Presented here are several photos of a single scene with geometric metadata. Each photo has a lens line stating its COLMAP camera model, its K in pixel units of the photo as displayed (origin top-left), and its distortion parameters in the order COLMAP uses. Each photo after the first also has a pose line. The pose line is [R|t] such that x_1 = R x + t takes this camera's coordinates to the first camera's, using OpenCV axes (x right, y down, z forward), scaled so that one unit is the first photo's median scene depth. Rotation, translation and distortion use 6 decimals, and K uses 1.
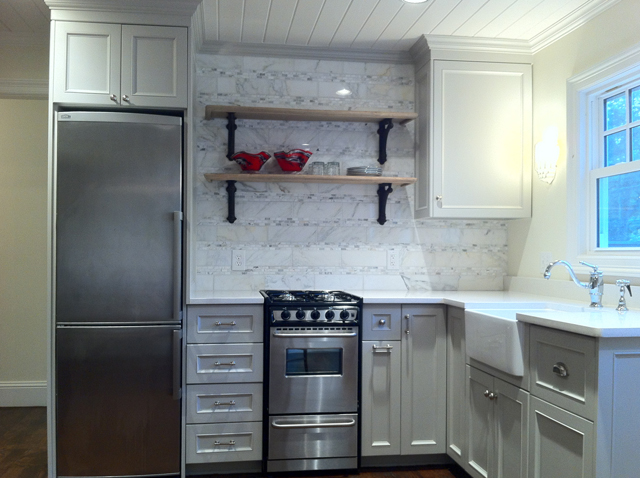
lens RADIAL K [[660.7, 0, 319.7], [0, 660.7, 248.1], [0, 0, 1]] dist [0.056562, 0.000000]
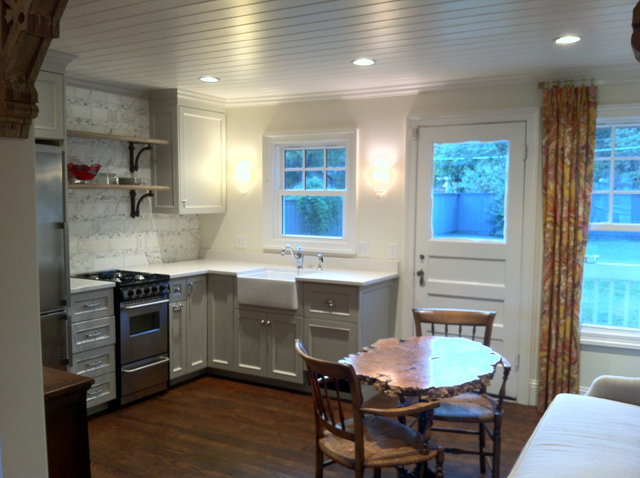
lens RADIAL K [[660.7, 0, 319.2], [0, 660.7, 242.2], [0, 0, 1]] dist [0.056562, 0.000000]
pose [[0.625351, -0.060822, 0.777969, -0.849064], [-0.009456, 0.996294, 0.085492, -0.123455], [-0.780286, -0.060819, 0.622459, -0.168168]]
